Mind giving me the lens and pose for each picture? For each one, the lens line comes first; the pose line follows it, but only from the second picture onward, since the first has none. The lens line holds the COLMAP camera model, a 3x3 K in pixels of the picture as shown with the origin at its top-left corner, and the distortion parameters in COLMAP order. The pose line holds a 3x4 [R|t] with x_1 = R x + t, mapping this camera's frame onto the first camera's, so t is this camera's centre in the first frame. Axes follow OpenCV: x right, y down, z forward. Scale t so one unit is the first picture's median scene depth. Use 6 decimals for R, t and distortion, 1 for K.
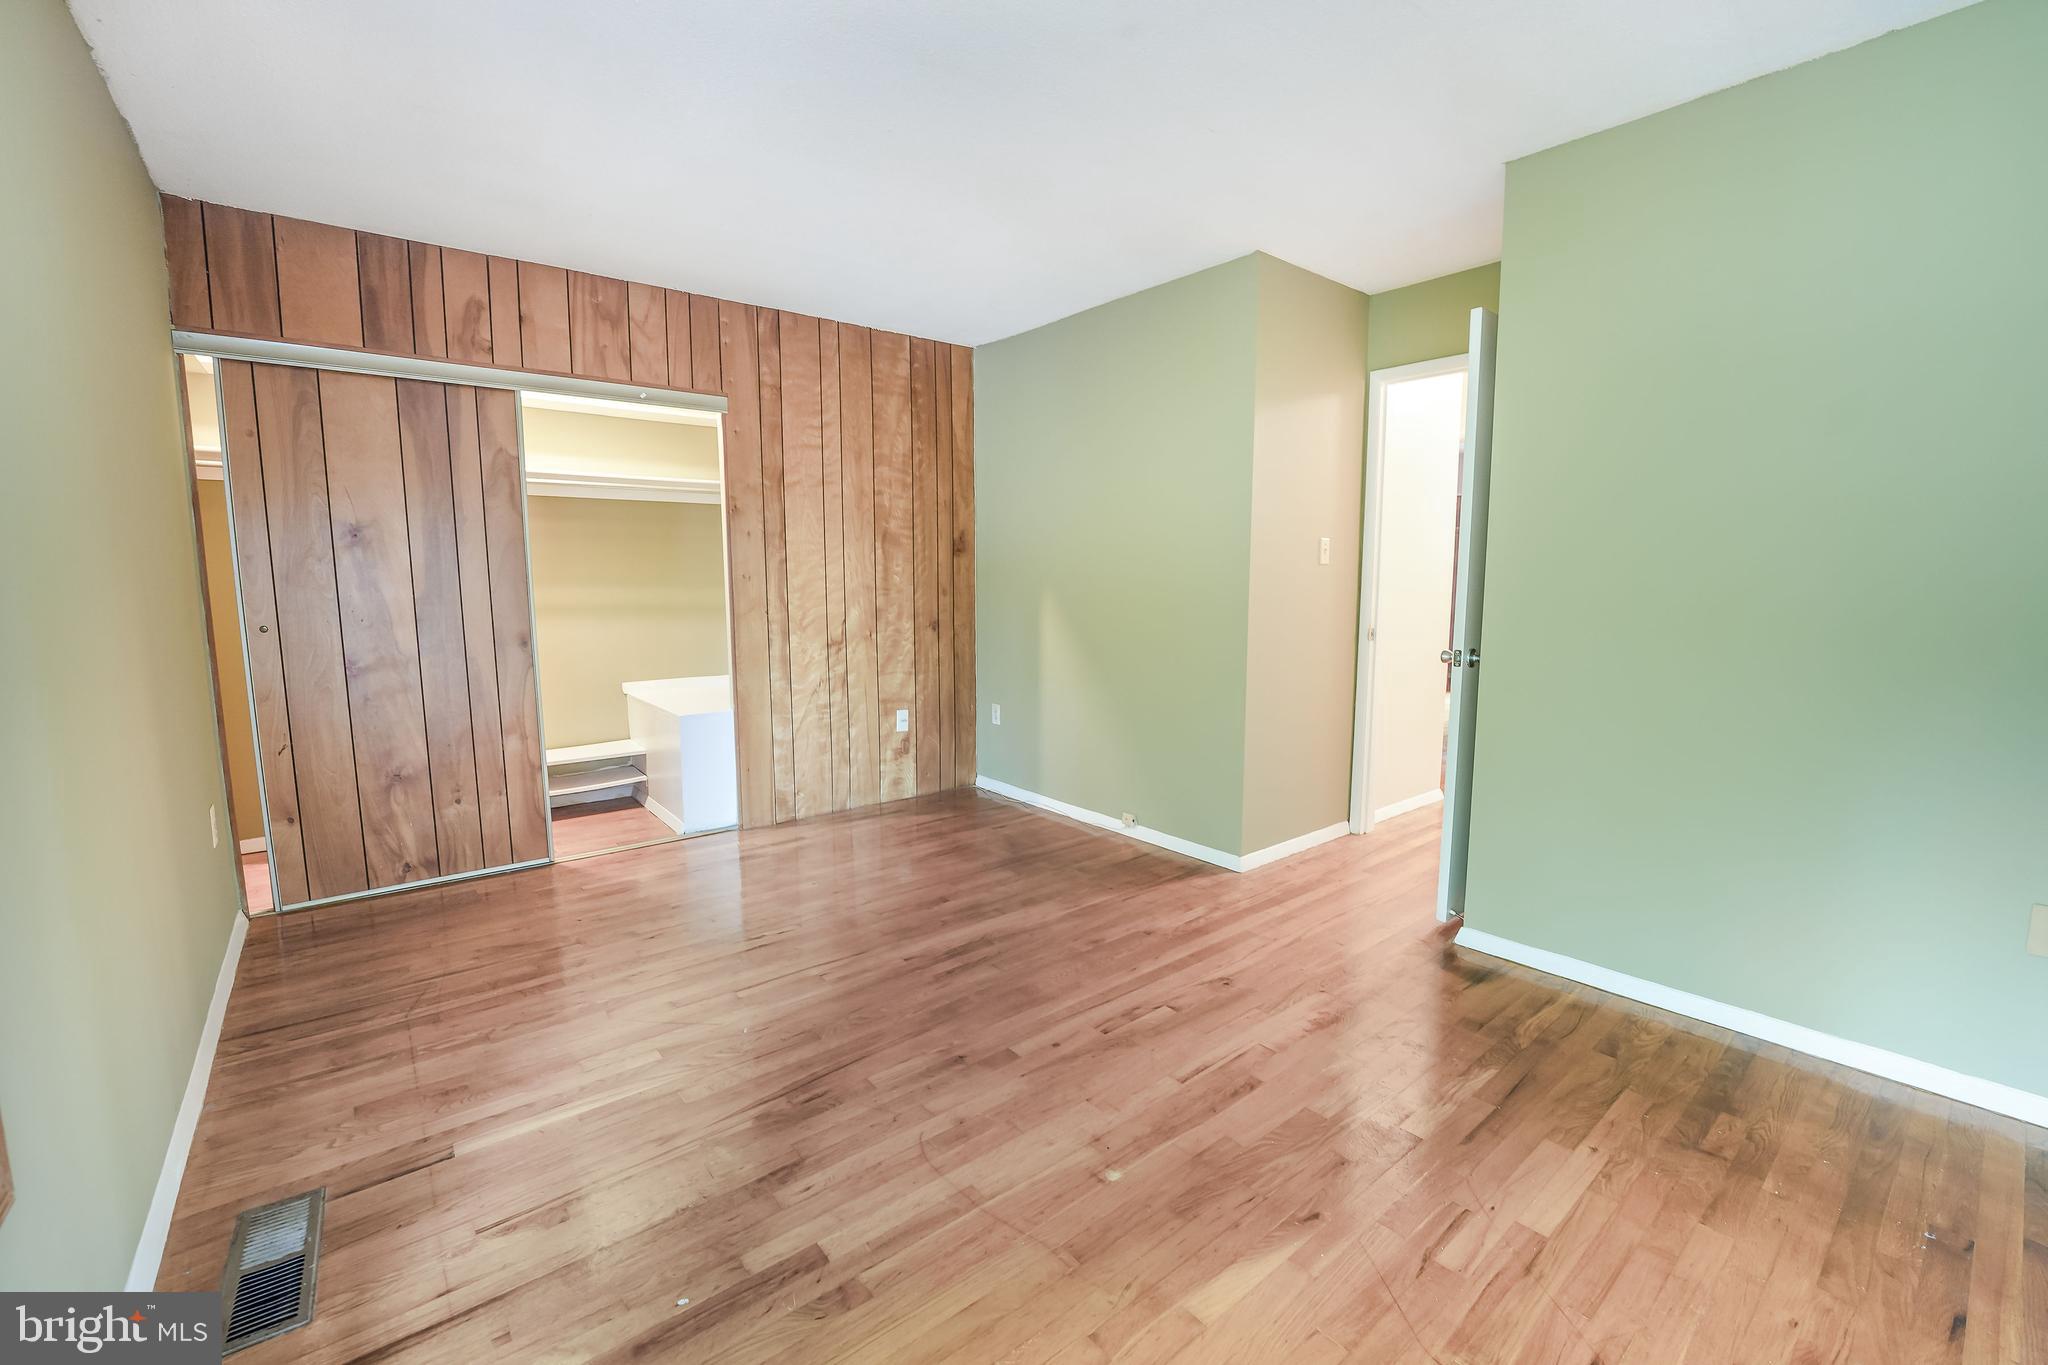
lens RADIAL K [[847.5, 0, 1022.7], [0, 847.5, 679.6], [0, 0, 1]] dist [-0.026409, 0.002686]
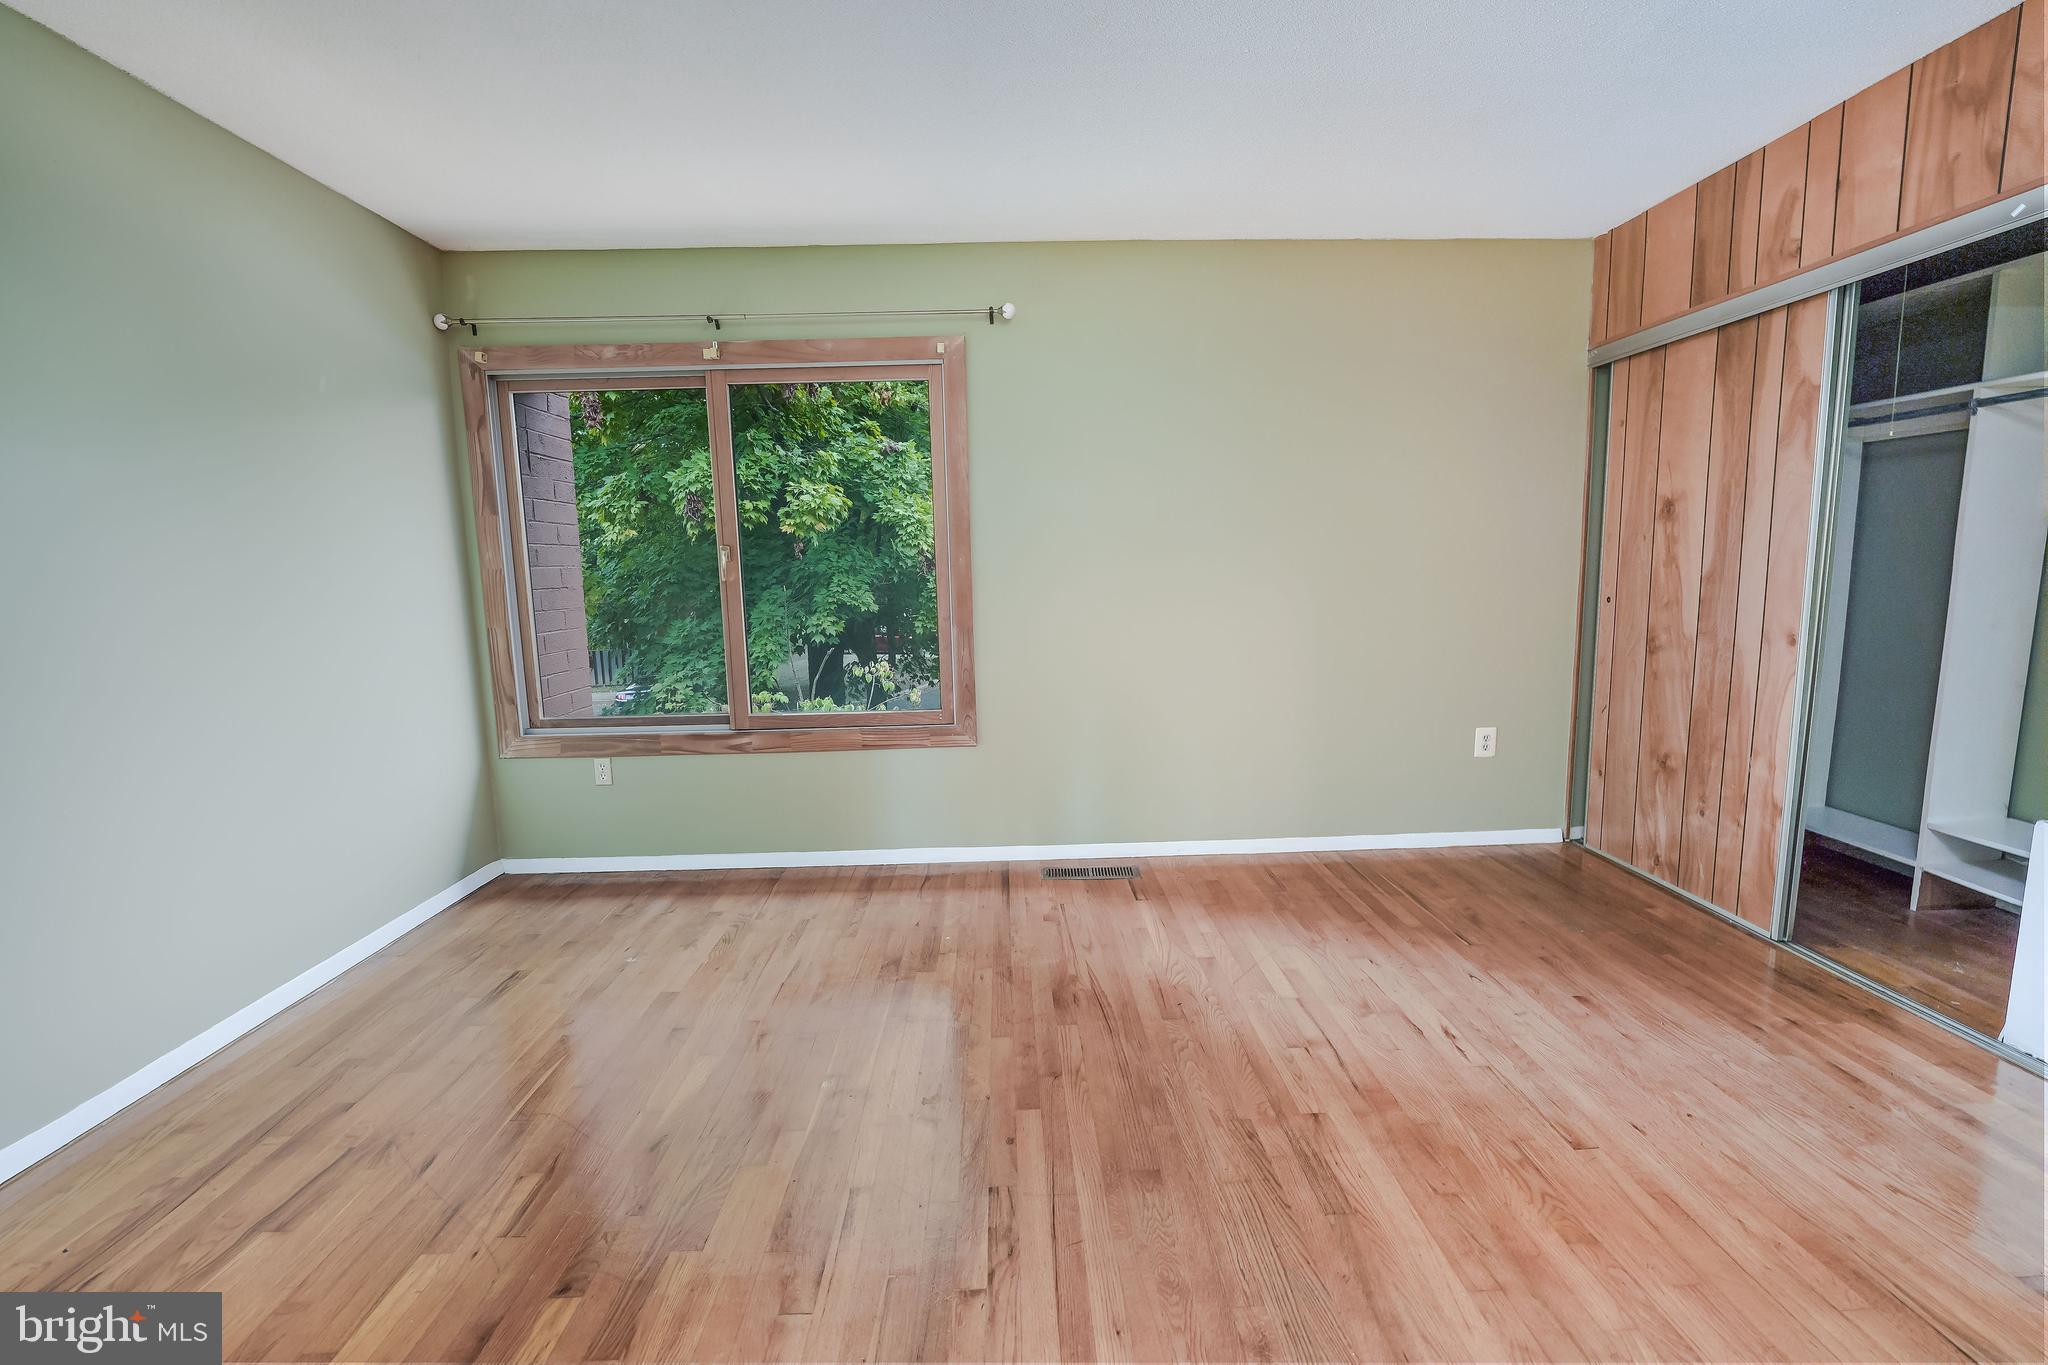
lens RADIAL K [[847.5, 0, 1027.4], [0, 847.5, 682.0], [0, 0, 1]] dist [-0.026409, 0.002686]
pose [[-0.612539, 0.122550, -0.780883, 0.511415], [-0.076635, 0.974047, 0.212979, -0.146409], [0.786717, 0.190301, -0.587250, 1.175252]]
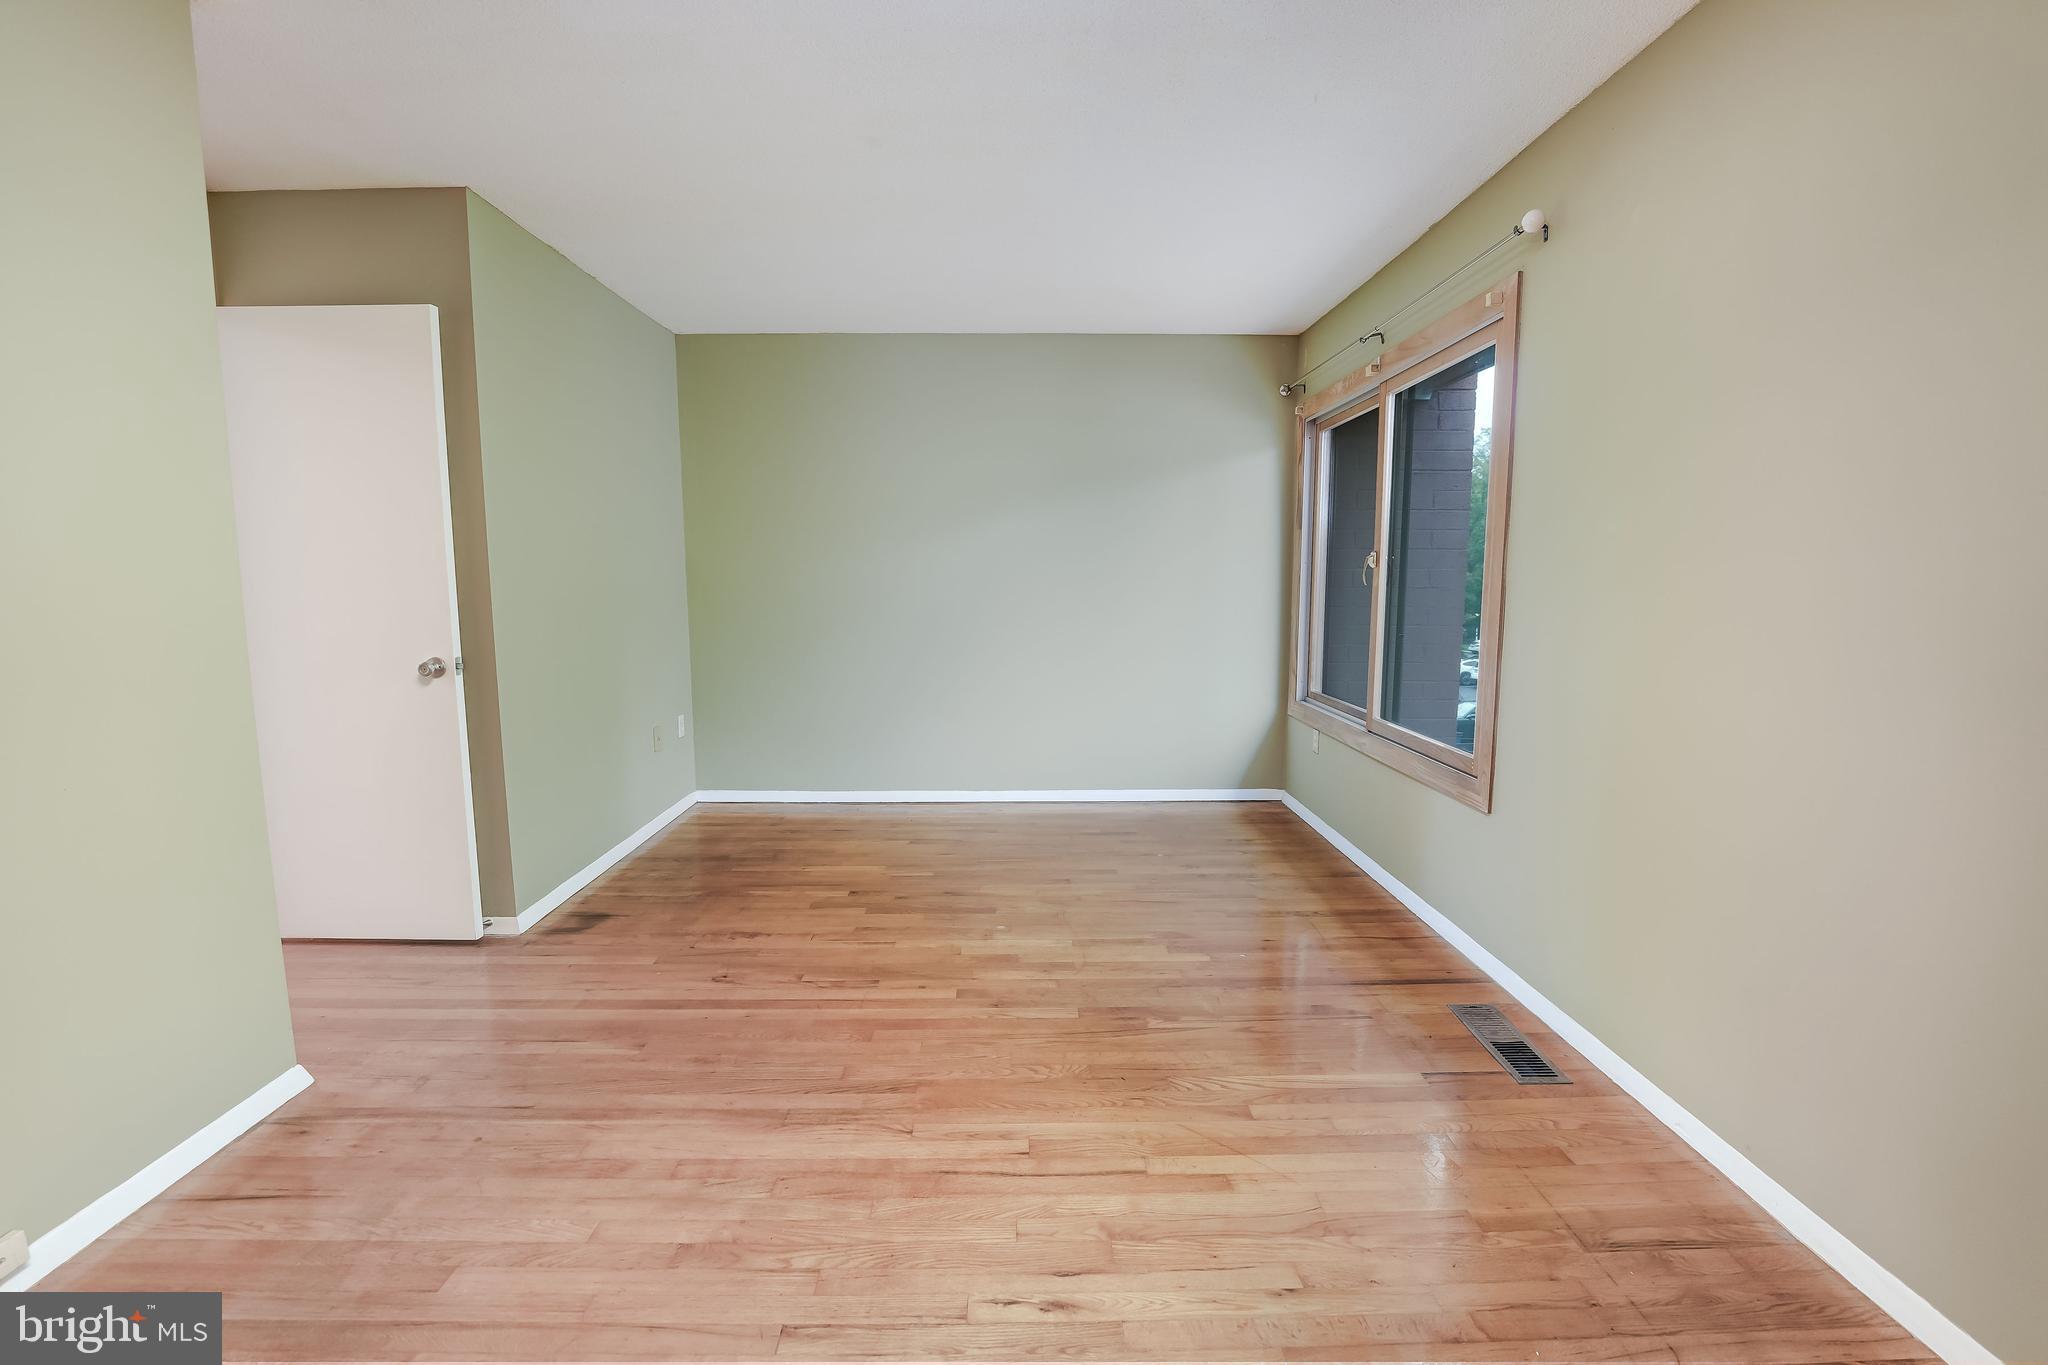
lens RADIAL K [[847.5, 0, 1017.3], [0, 847.5, 678.6], [0, 0, 1]] dist [-0.026409, 0.002686]
pose [[-0.777129, -0.071273, 0.625292, -0.626181], [0.083418, 0.973134, 0.214596, -0.176187], [-0.623788, 0.218929, -0.750306, 1.410520]]
